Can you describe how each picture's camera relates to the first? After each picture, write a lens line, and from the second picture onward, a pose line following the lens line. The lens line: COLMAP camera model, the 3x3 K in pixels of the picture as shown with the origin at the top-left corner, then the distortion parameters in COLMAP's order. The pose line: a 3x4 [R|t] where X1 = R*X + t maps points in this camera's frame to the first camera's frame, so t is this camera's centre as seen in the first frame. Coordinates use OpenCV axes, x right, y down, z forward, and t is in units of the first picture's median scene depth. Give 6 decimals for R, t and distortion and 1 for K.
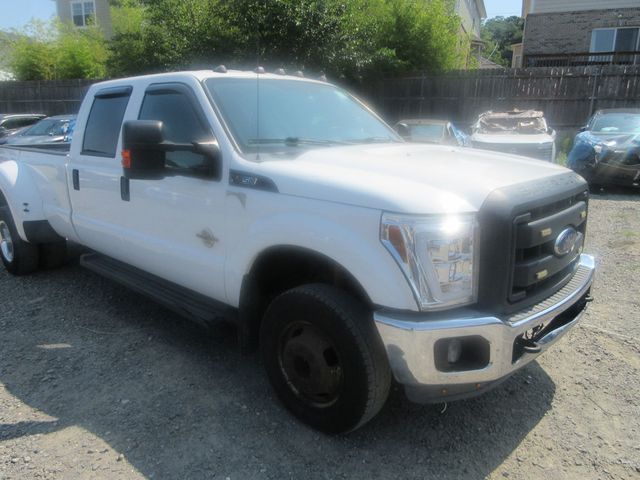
lens RADIAL K [[479.9, 0, 320.3], [0, 479.9, 239.1], [0, 0, 1]] dist [-0.009570, 0.002797]
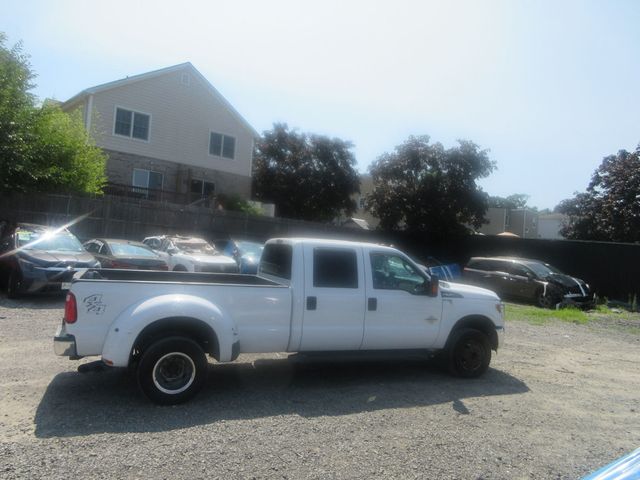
lens RADIAL K [[479.9, 0, 317.6], [0, 479.9, 240.9], [0, 0, 1]] dist [-0.009570, 0.002797]
pose [[0.444201, 0.043598, 0.894866, -0.353035], [0.144250, 0.982304, -0.119463, -0.024663], [-0.884238, 0.182150, 0.430052, 0.048919]]
